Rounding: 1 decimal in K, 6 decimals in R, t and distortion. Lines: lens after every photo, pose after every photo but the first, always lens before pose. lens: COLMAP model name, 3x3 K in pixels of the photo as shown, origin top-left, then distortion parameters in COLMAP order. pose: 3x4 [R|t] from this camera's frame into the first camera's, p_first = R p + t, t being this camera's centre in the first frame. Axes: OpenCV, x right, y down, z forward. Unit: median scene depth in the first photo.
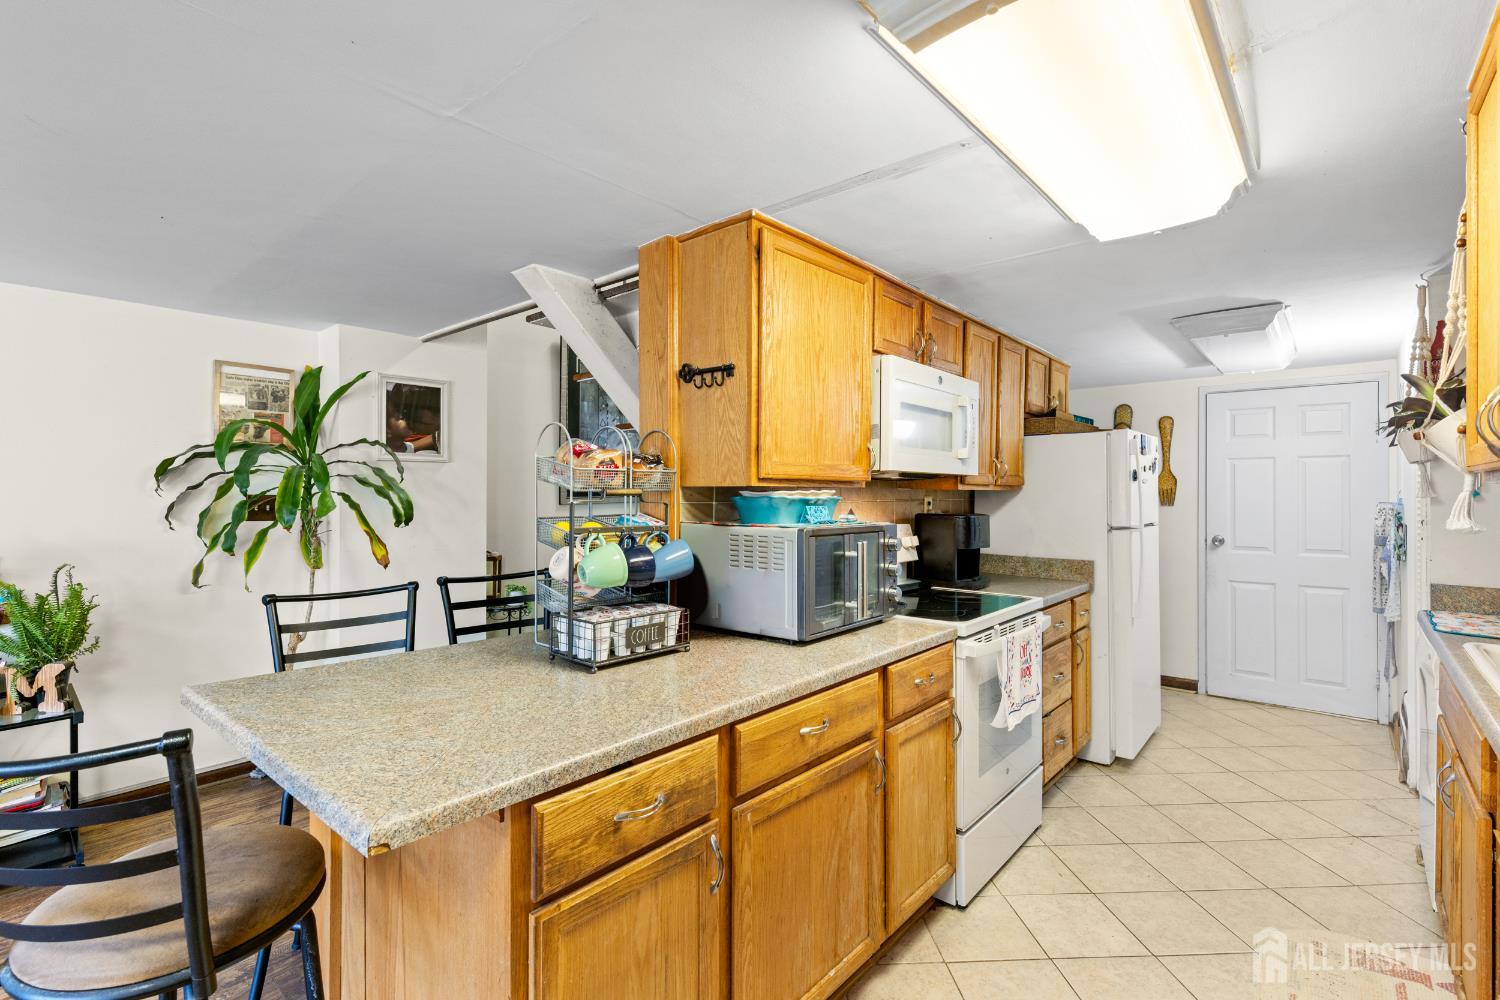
lens RADIAL K [[672.0, 0, 744.3], [0, 672.0, 497.8], [0, 0, 1]] dist [0.002228, -0.000542]
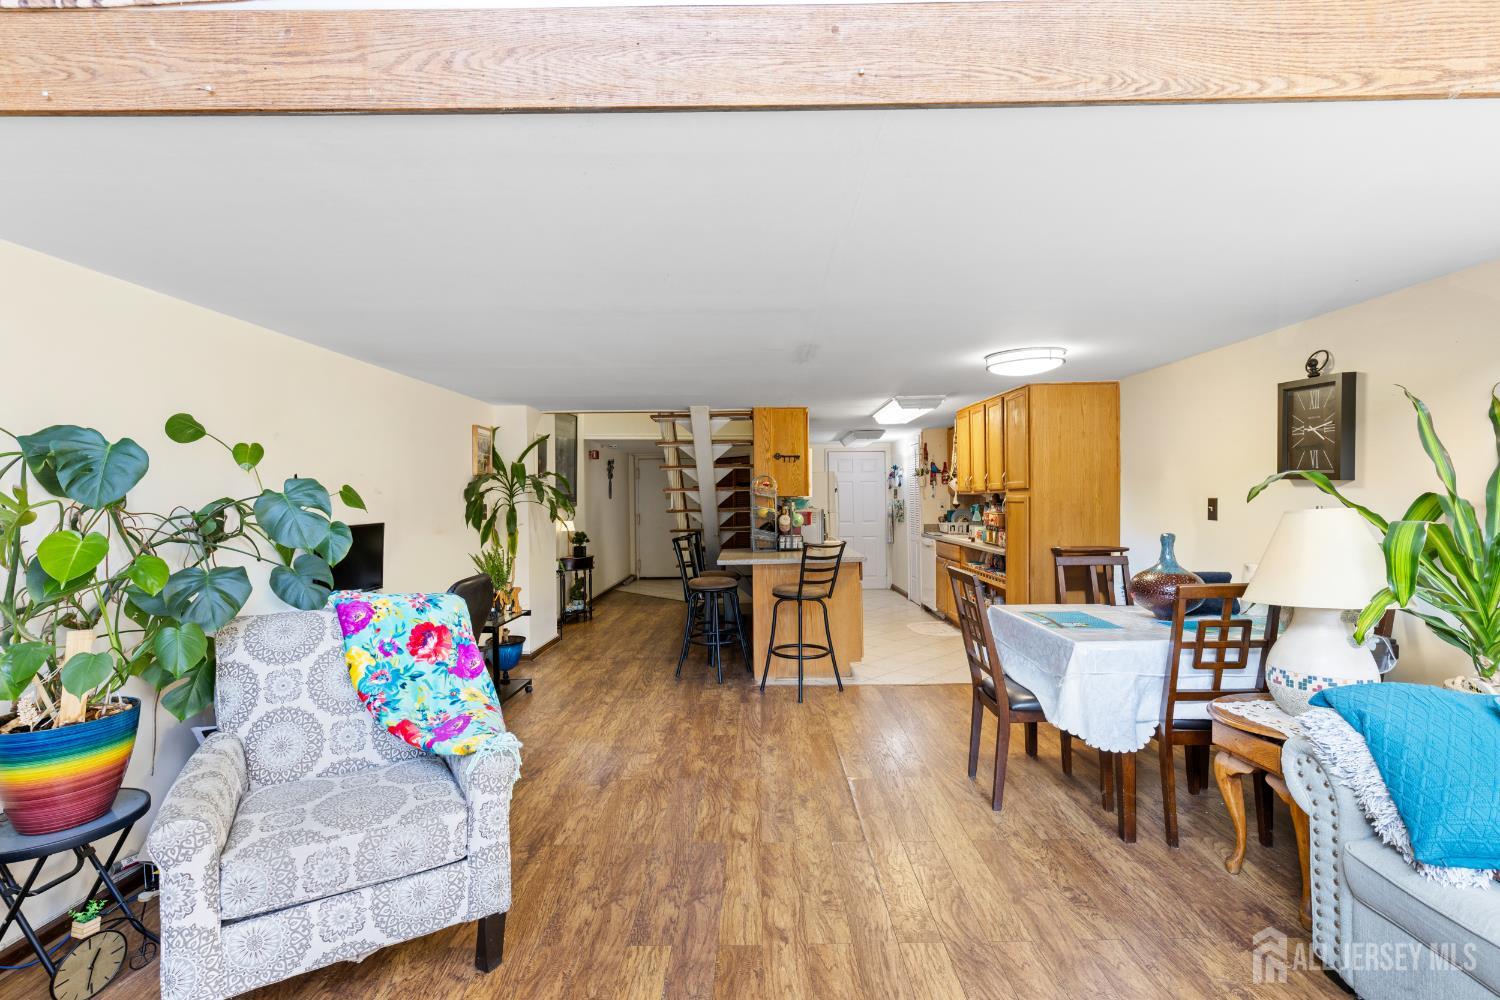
lens RADIAL K [[675.7, 0, 744.6], [0, 675.7, 505.0], [0, 0, 1]] dist [0.011046, -0.000265]
pose [[0.760929, -0.019208, 0.648550, -2.039654], [0.020591, 0.999773, 0.005451, 0.001139], [-0.648508, 0.009207, 0.761152, -1.070583]]
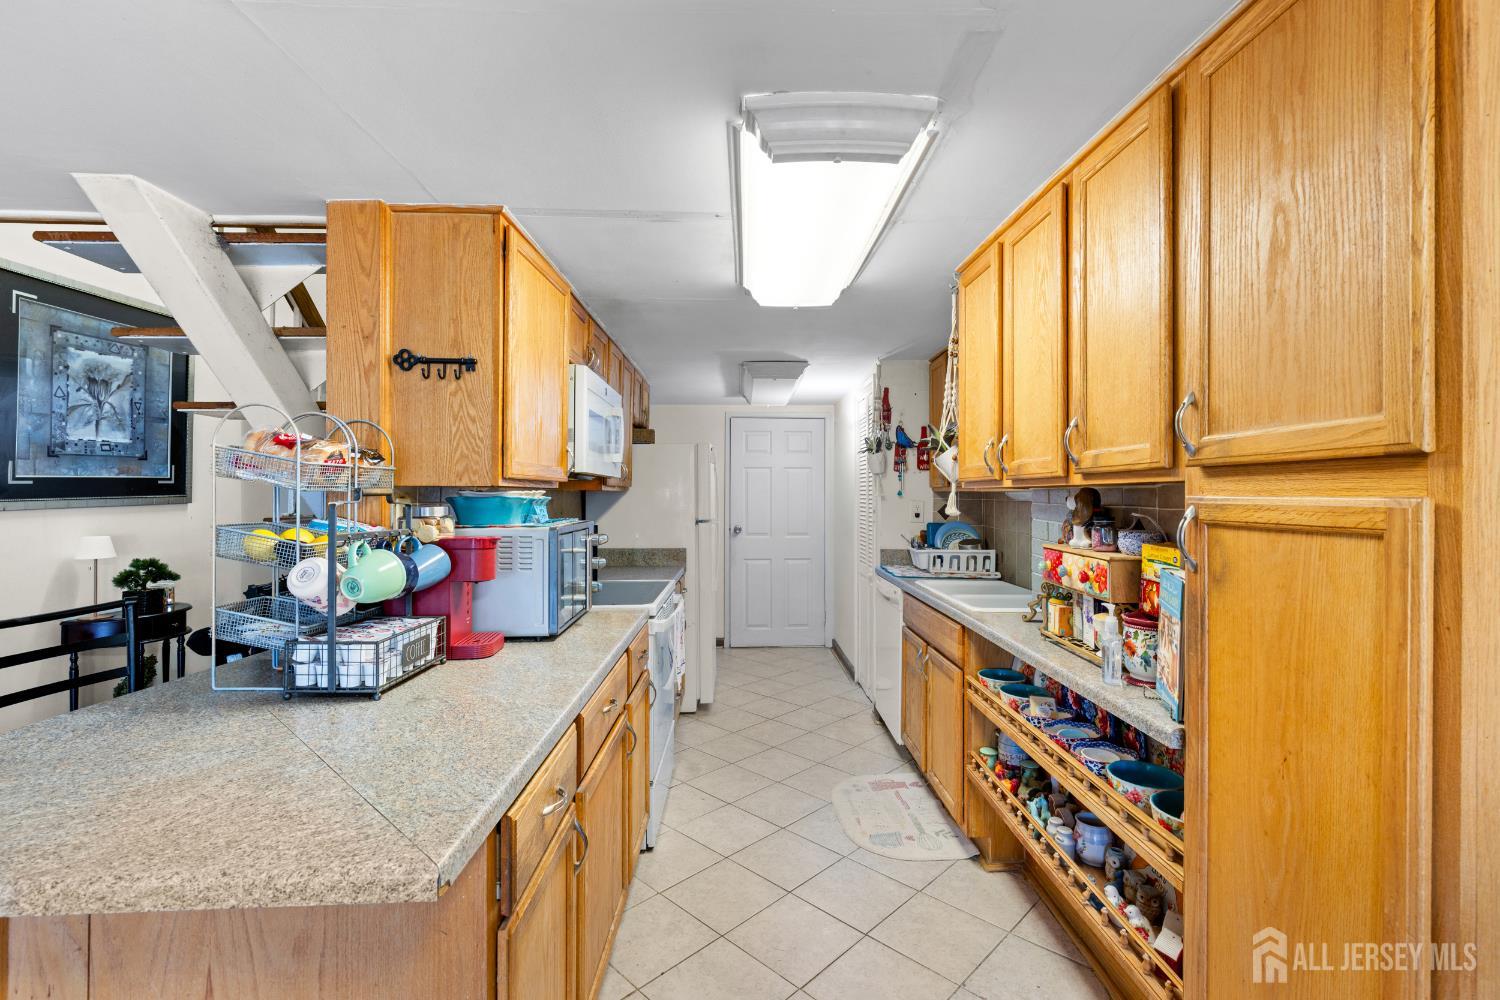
lens RADIAL K [[672.0, 0, 744.3], [0, 672.0, 497.8], [0, 0, 1]] dist [0.002228, -0.000542]
pose [[0.740640, -0.003873, 0.671891, -0.362363], [0.004584, 0.999989, 0.000712, 0.001000], [-0.671887, 0.002553, 0.740649, 0.027592]]
